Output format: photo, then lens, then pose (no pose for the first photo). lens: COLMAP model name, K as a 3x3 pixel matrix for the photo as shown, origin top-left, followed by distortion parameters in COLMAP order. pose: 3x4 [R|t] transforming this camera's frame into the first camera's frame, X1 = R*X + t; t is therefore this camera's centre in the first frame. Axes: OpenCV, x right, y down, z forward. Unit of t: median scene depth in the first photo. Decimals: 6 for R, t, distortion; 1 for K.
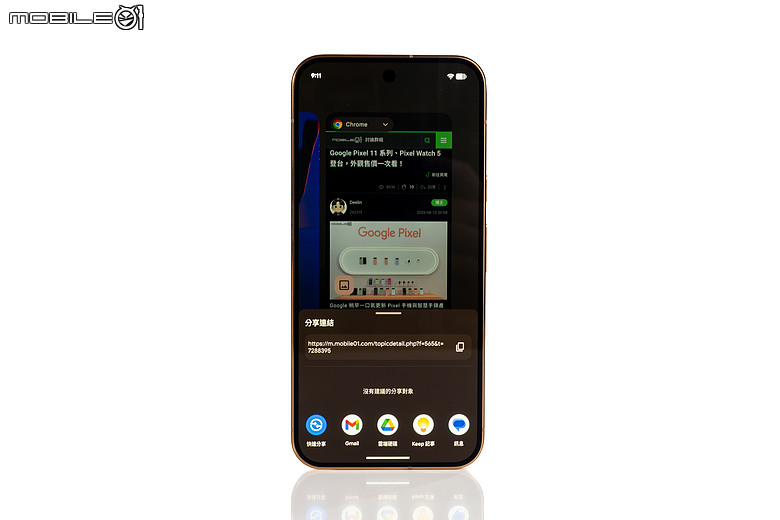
lens RADIAL K [[1147.0, 0, 390.9], [0, 1147.0, 263.7], [0, 0, 1]] dist [0.002785, 0.000000]
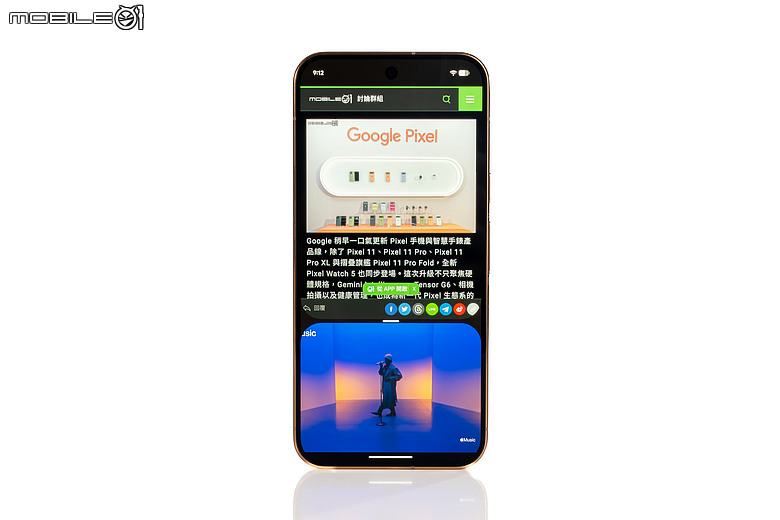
lens RADIAL K [[1147.0, 0, 389.0], [0, 1147.0, 256.9], [0, 0, 1]] dist [0.002785, 0.000000]
pose [[0.999992, -0.001431, -0.003856, -0.000796], [0.001411, 0.999985, -0.005299, 0.049878], [0.003863, 0.005293, 0.999979, 0.306402]]
